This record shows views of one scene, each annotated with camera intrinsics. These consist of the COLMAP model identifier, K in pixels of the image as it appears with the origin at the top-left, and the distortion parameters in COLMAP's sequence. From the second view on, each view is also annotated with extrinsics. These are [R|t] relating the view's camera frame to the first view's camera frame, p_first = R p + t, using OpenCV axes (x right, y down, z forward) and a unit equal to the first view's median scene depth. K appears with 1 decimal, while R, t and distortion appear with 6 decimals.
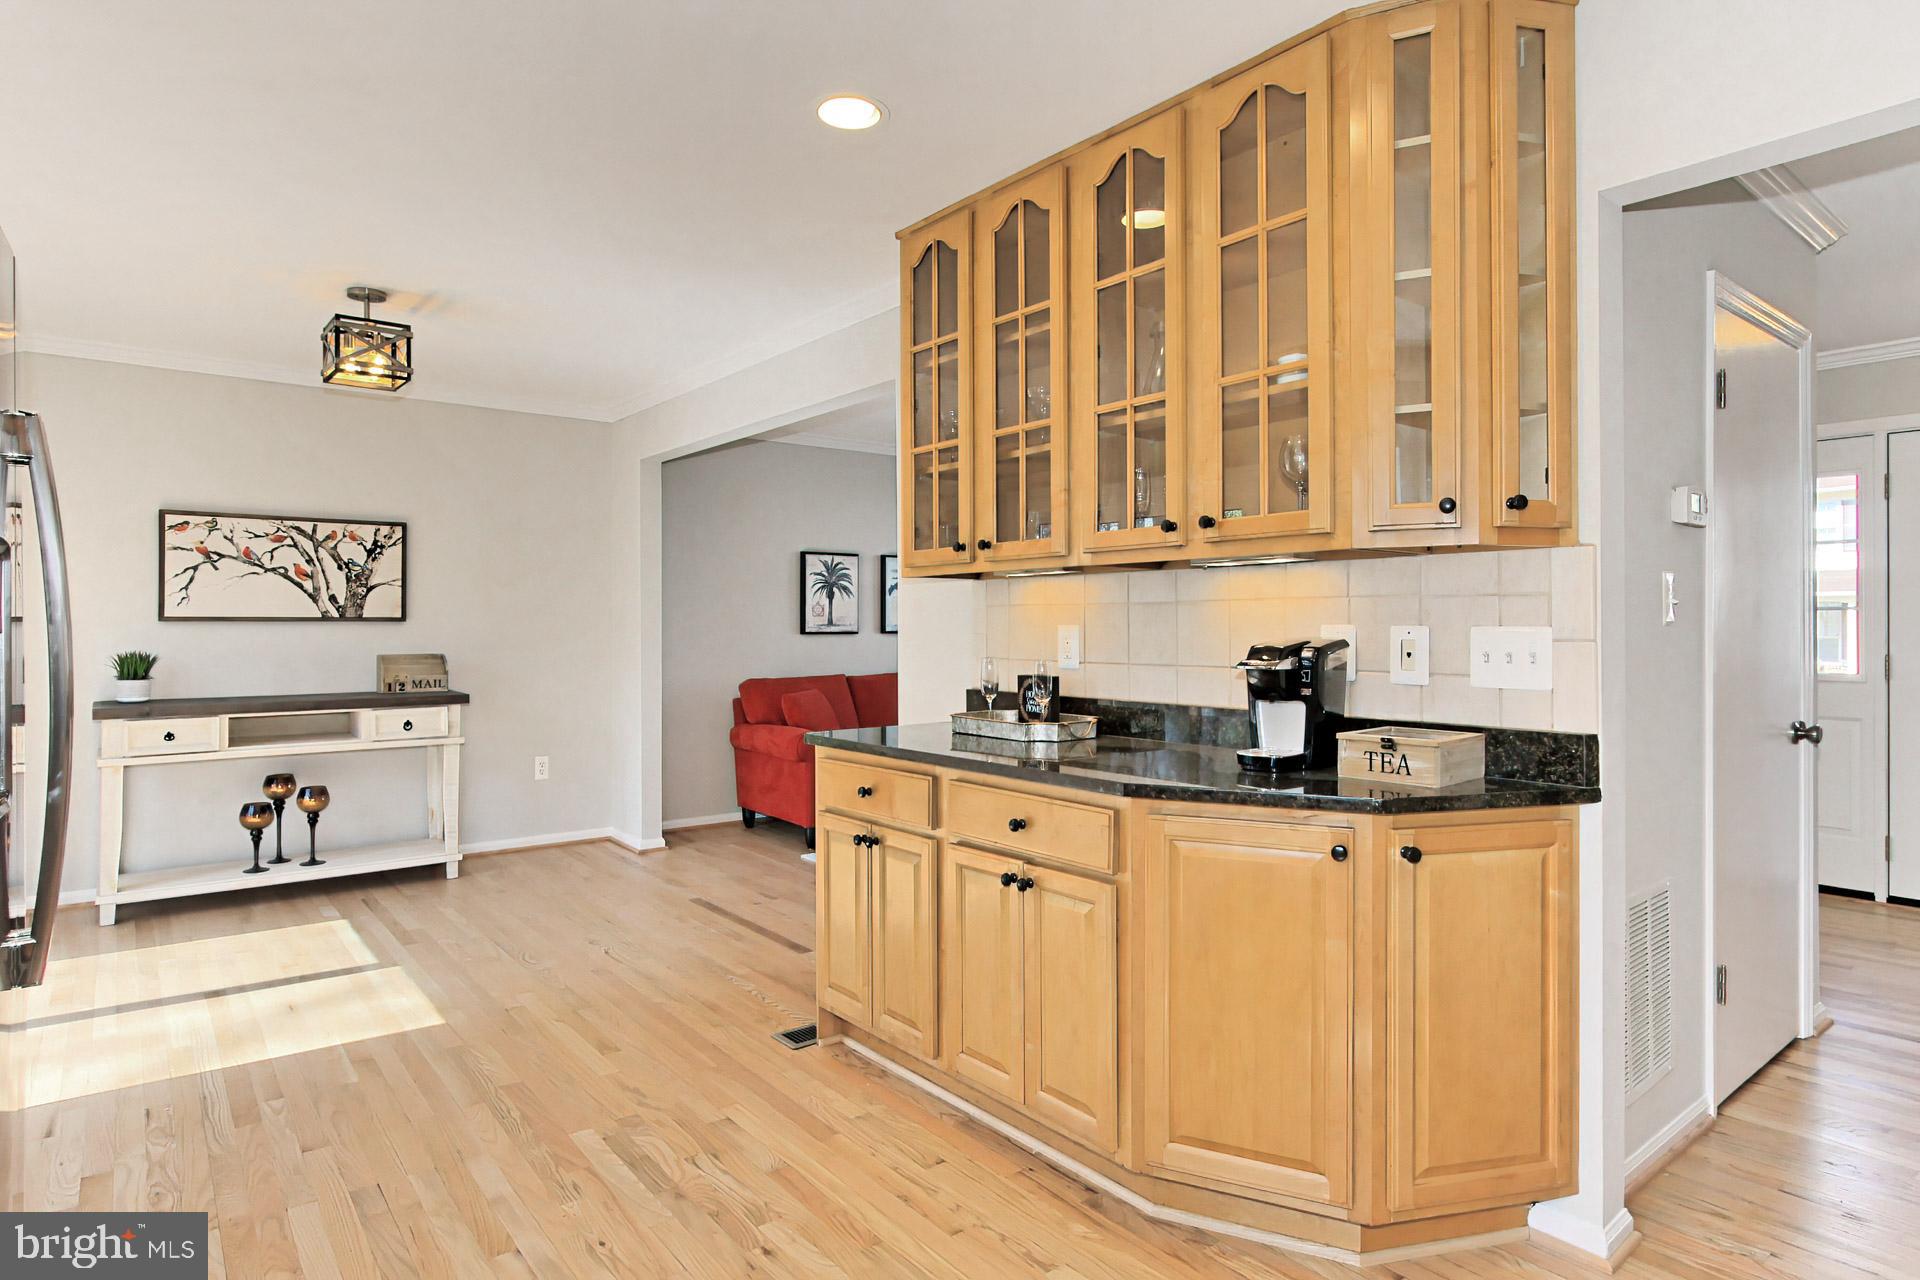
lens RADIAL K [[1066.6, 0, 963.8], [0, 1066.6, 624.7], [0, 0, 1]] dist [-0.000858, -0.000340]
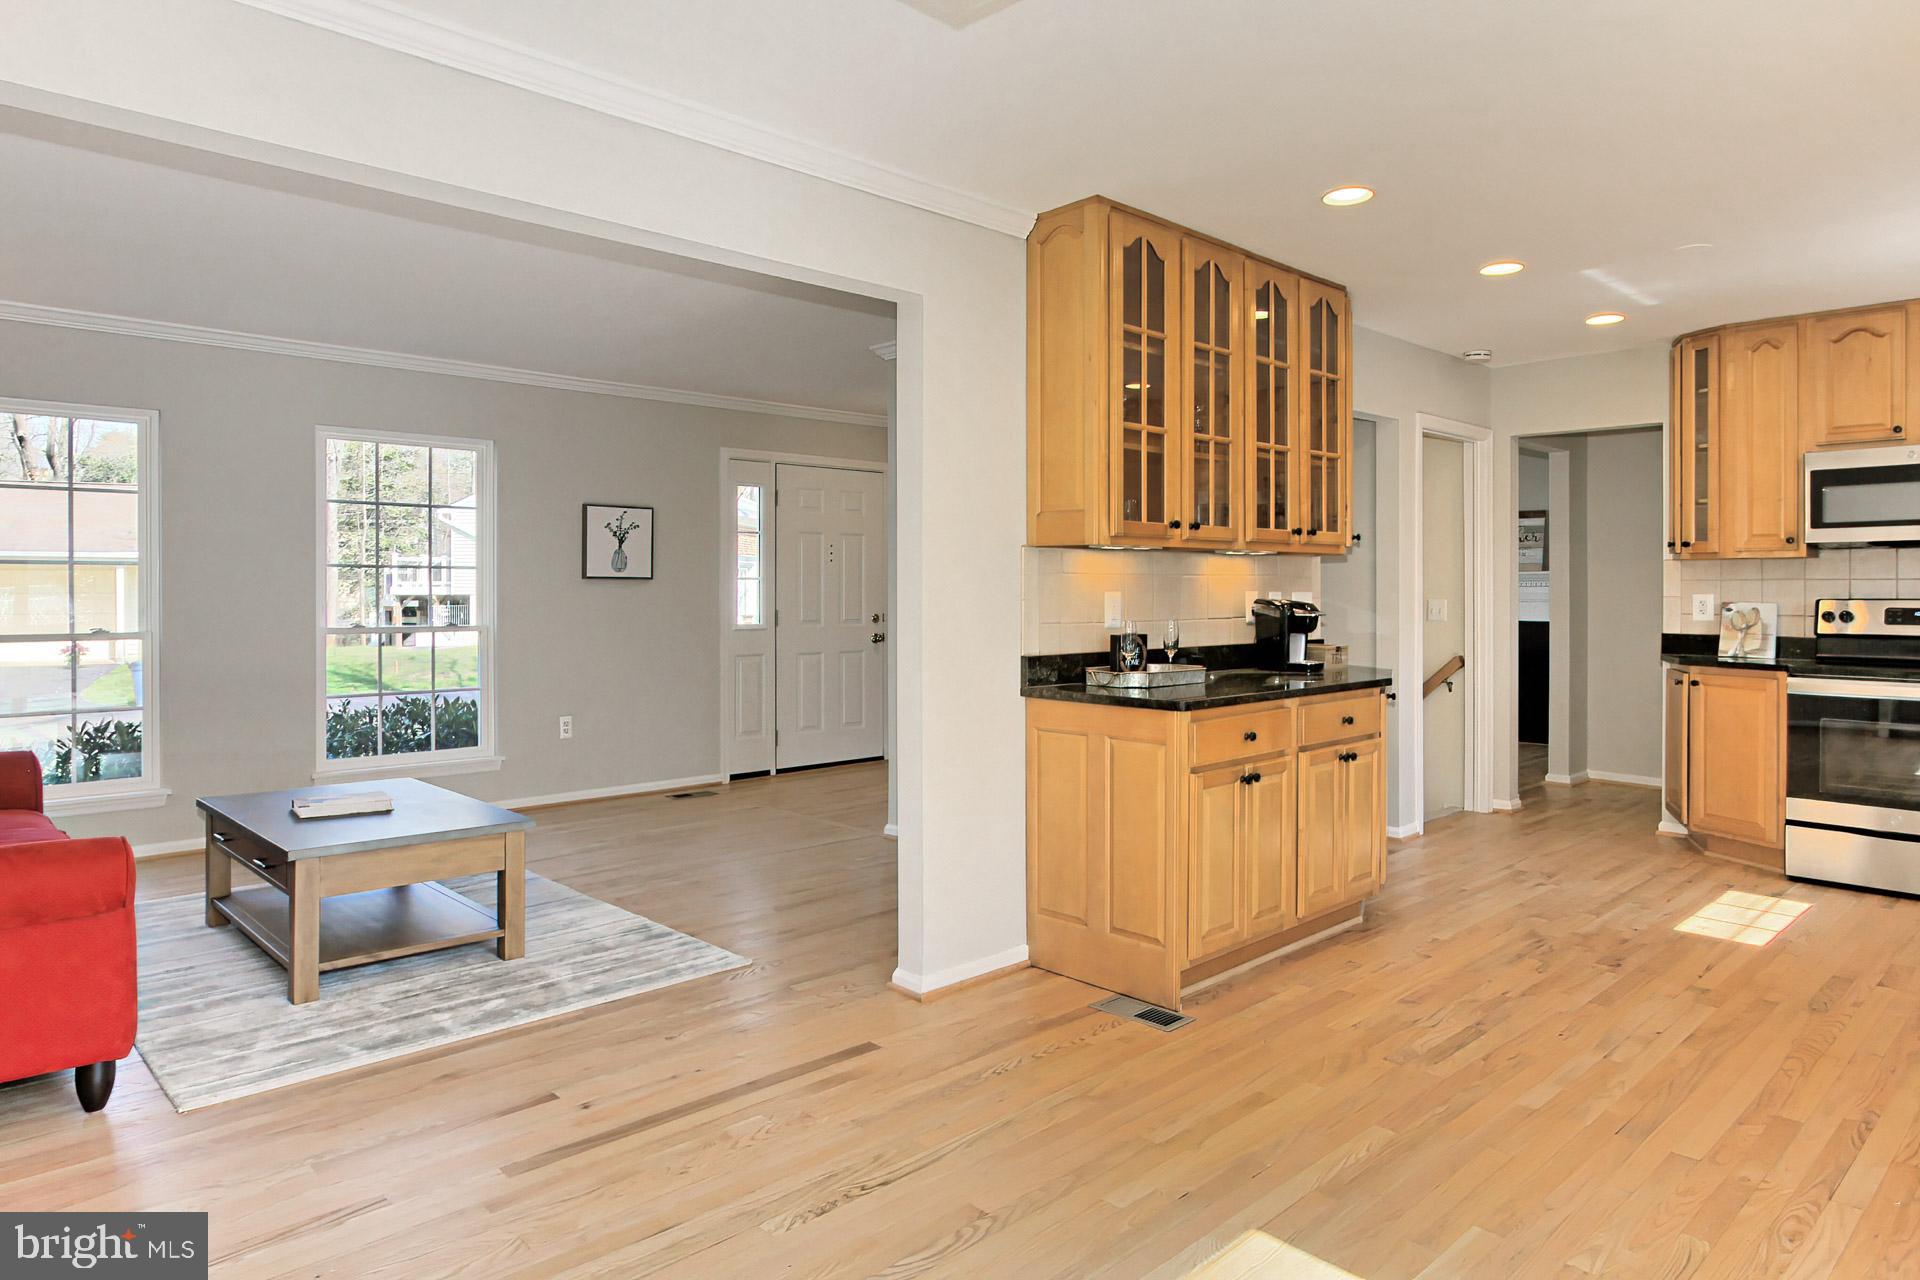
lens RADIAL K [[1177.3, 0, 987.6], [0, 1177.3, 595.9], [0, 0, 1]] dist [-0.008090, 0.015850]
pose [[-0.107432, -0.005365, 0.994198, -0.755747], [-0.001343, 0.999985, 0.005251, -0.001048], [-0.994212, -0.000771, -0.107437, 0.808017]]
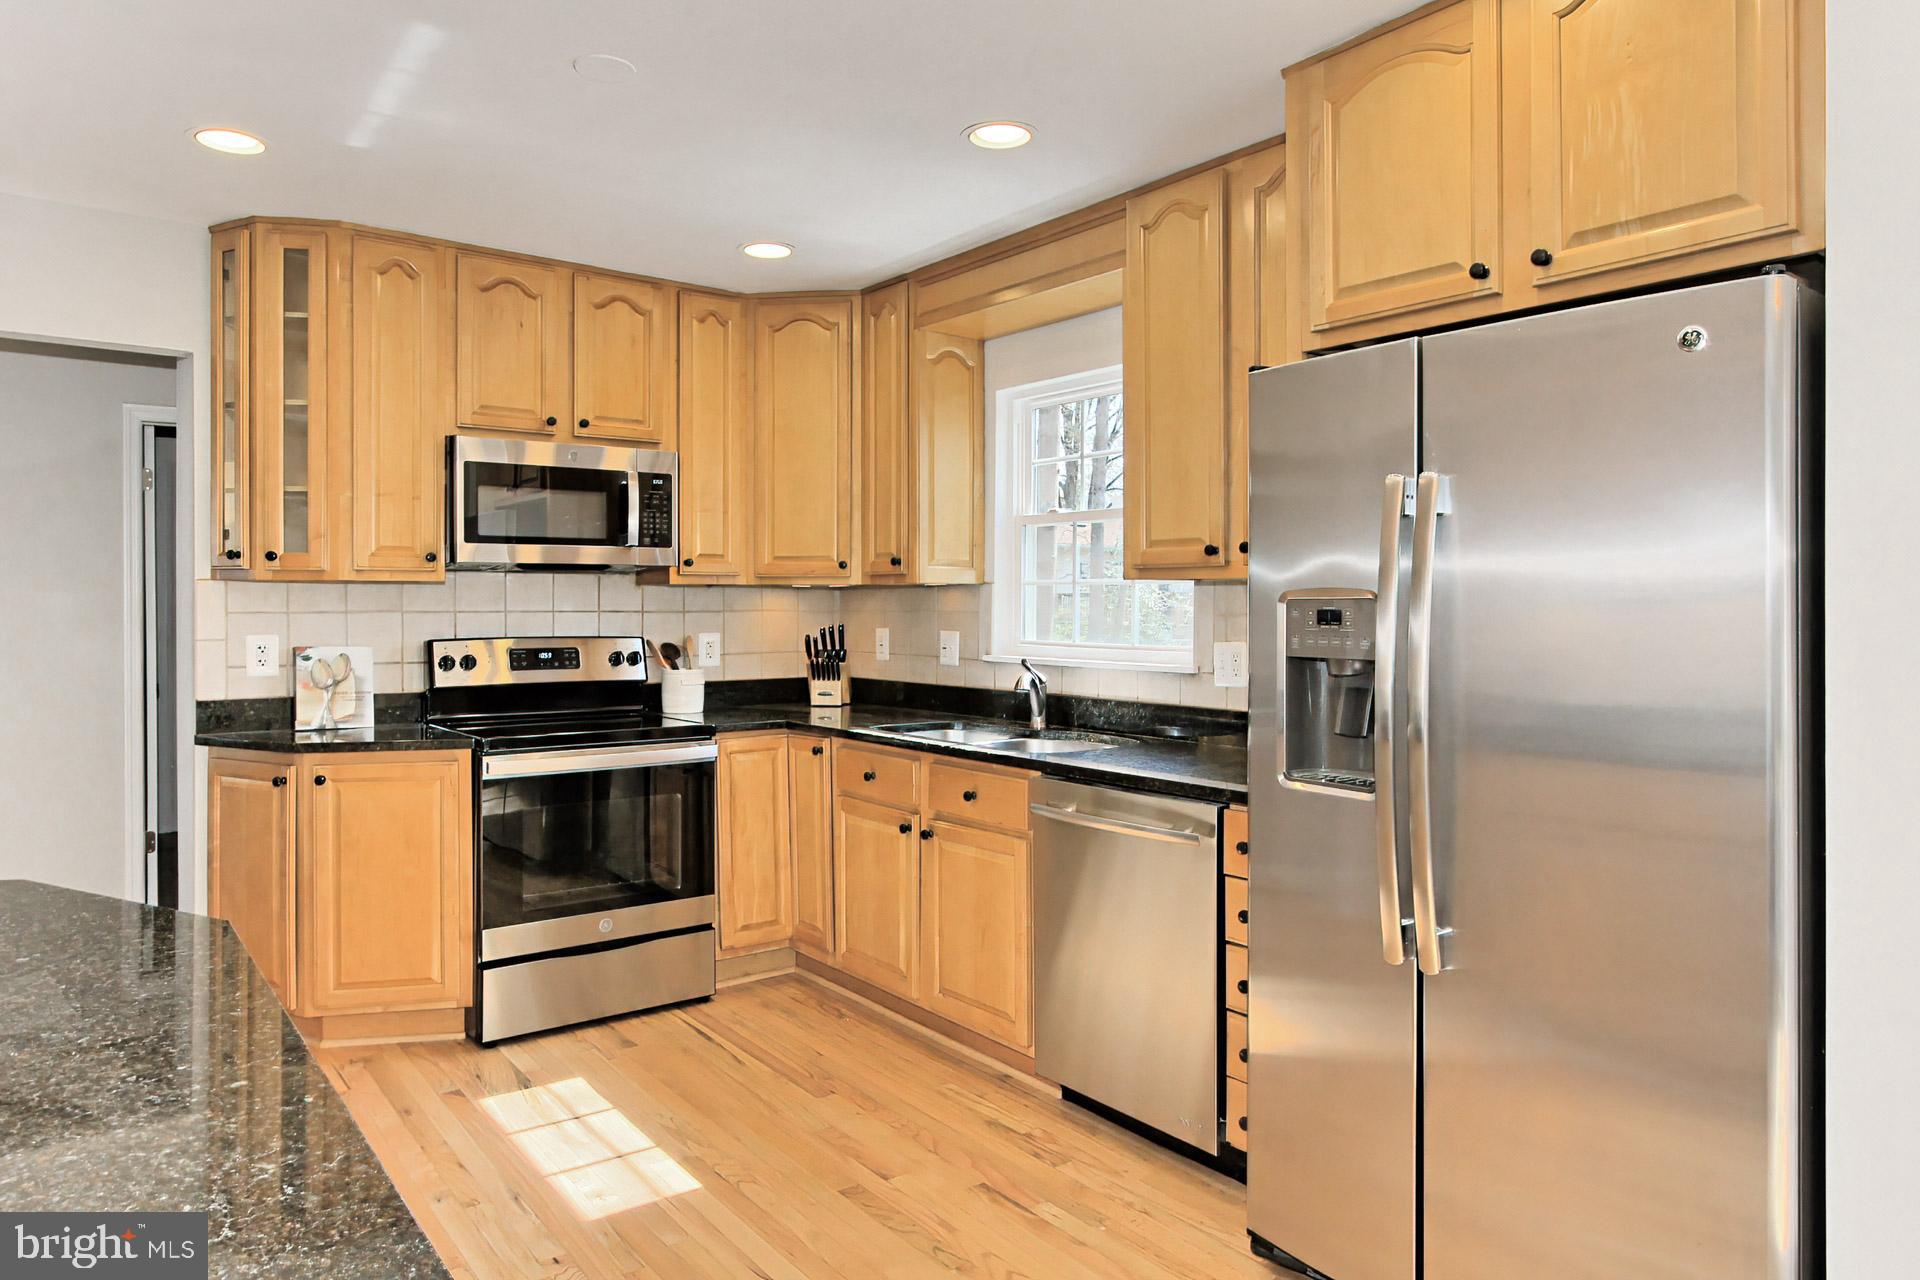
lens RADIAL K [[1205.6, 0, 930.6], [0, 1205.6, 601.5], [0, 0, 1]] dist [-0.006889, 0.000865]
pose [[-0.999708, -0.000964, 0.024146, -0.120897], [-0.000984, 0.999999, -0.000817, -0.018139], [-0.024145, -0.000841, -0.999708, 0.726649]]
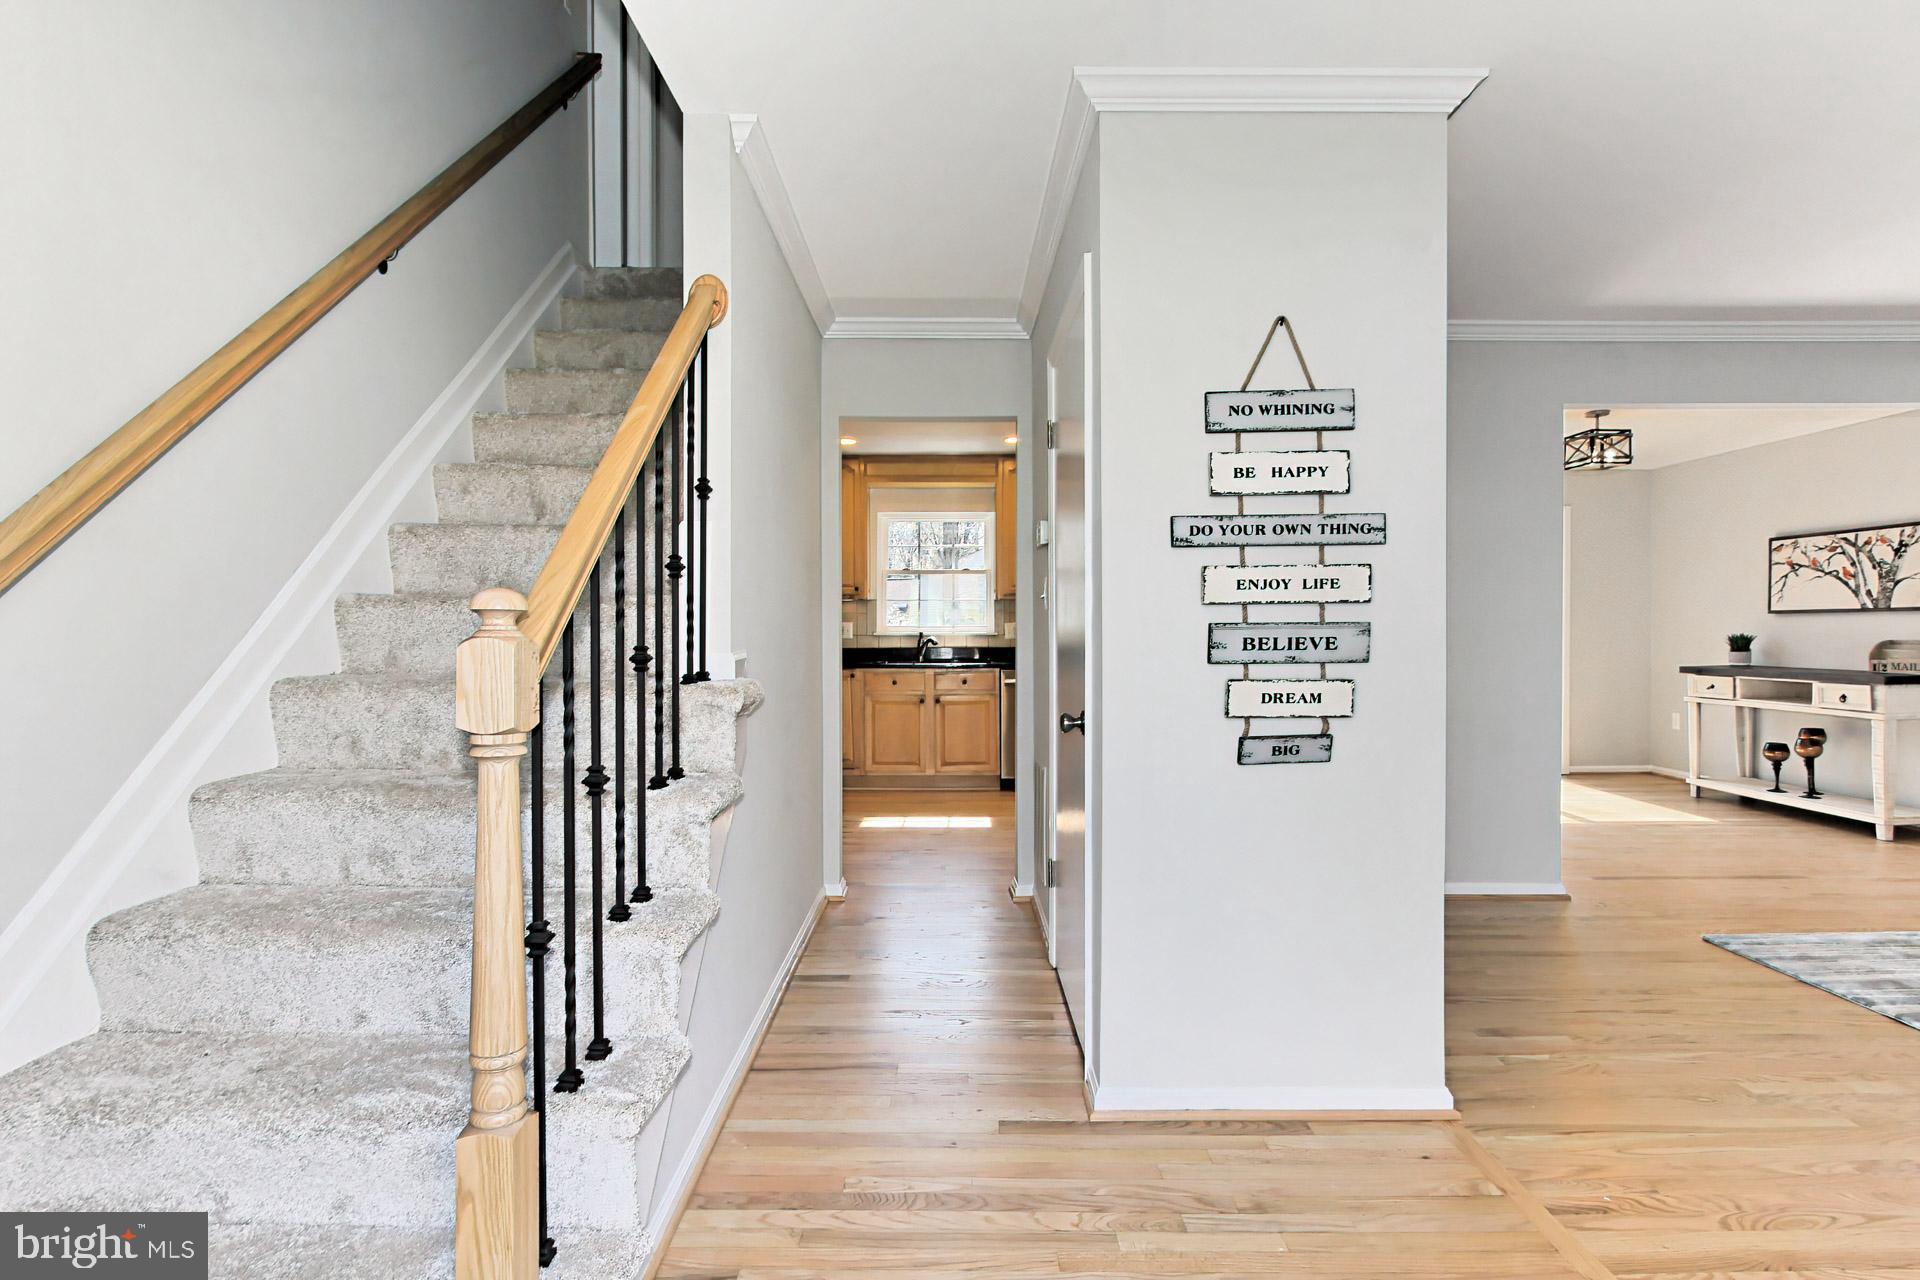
lens RADIAL K [[927.7, 0, 960.0], [0, 927.7, 640.0], [0, 0, 1]] dist [-0.003114, -0.000295]
pose [[-0.618585, 0.011858, -0.785628, 0.909763], [0.003514, 0.999918, 0.012325, 0.012970], [0.785710, 0.004863, -0.618576, 0.869167]]
